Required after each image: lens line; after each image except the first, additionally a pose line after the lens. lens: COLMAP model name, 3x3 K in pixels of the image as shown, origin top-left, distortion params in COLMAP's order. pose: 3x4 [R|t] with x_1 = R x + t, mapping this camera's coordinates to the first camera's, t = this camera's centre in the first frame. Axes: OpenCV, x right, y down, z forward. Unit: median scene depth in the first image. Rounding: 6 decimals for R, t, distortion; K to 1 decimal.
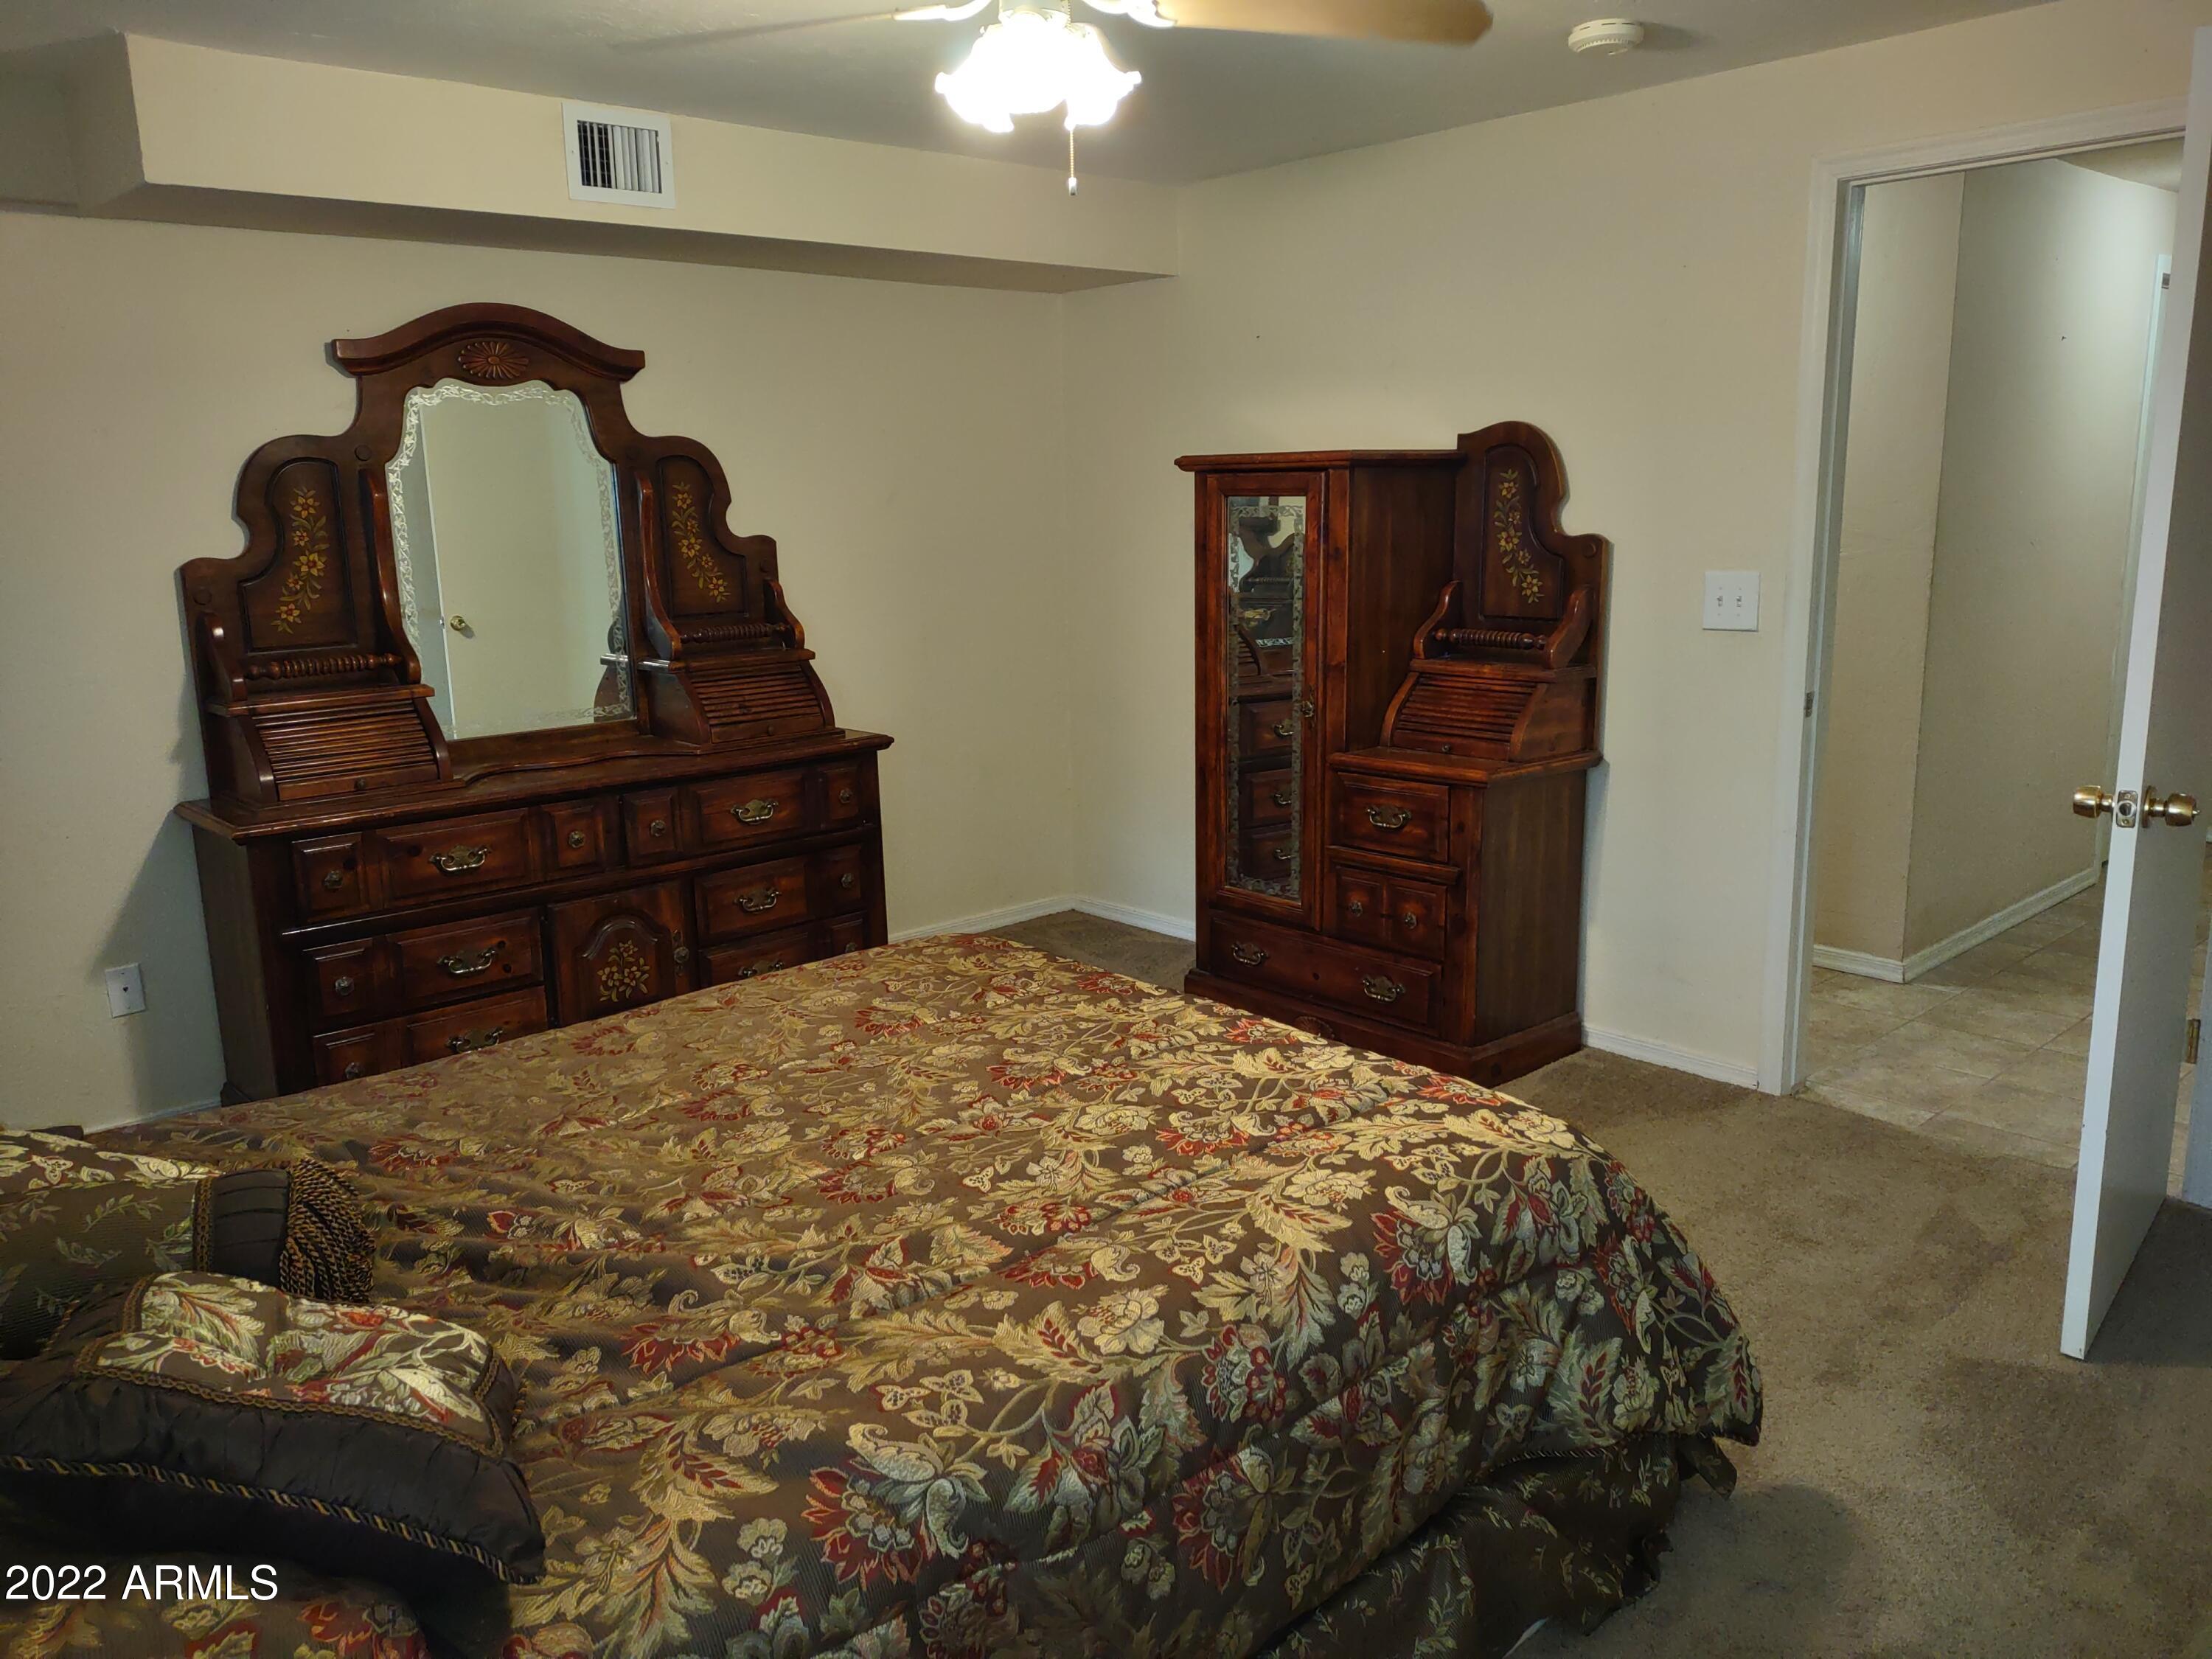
lens RADIAL K [[1672.0, 0, 1114.4], [0, 1672.0, 828.9], [0, 0, 1]] dist [0.076500, -0.116074]
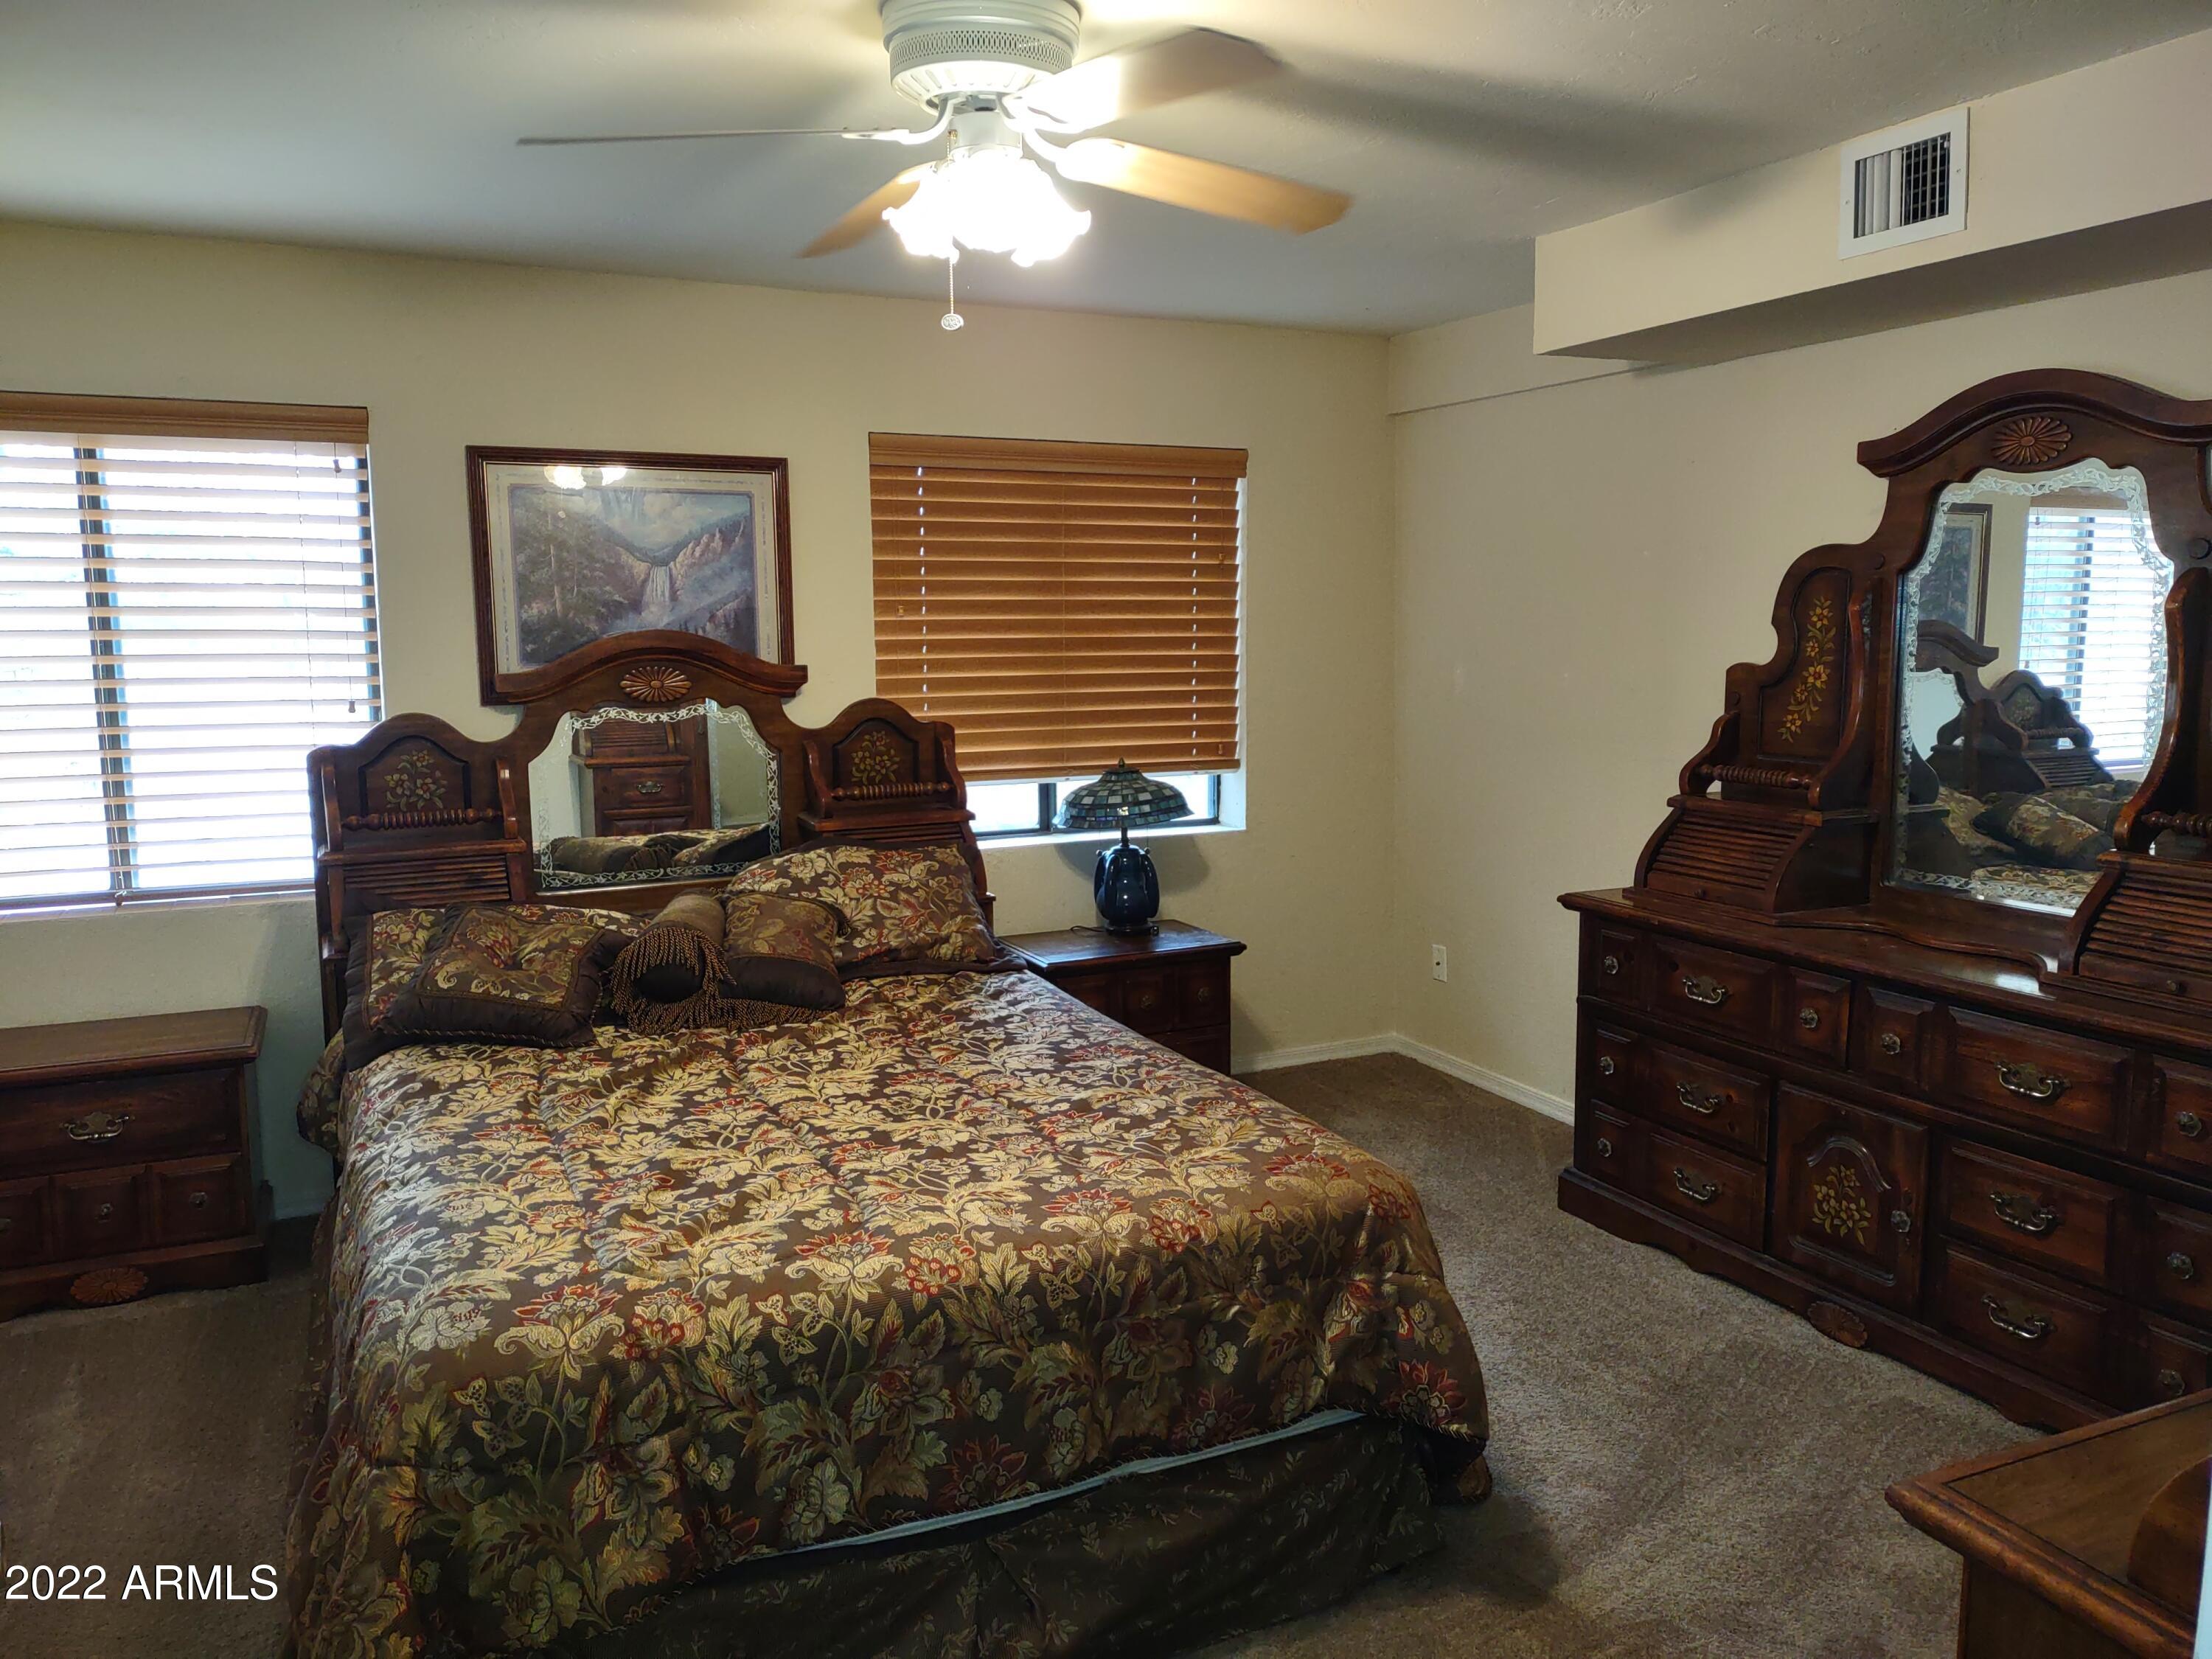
lens RADIAL K [[1672.0, 0, 1115.1], [0, 1672.0, 831.6], [0, 0, 1]] dist [0.076500, -0.116074]
pose [[-0.316882, 0.145317, -0.937267, 0.573113], [-0.178991, 0.961275, 0.209555, -0.201291], [0.931423, 0.234166, -0.278600, 0.915512]]
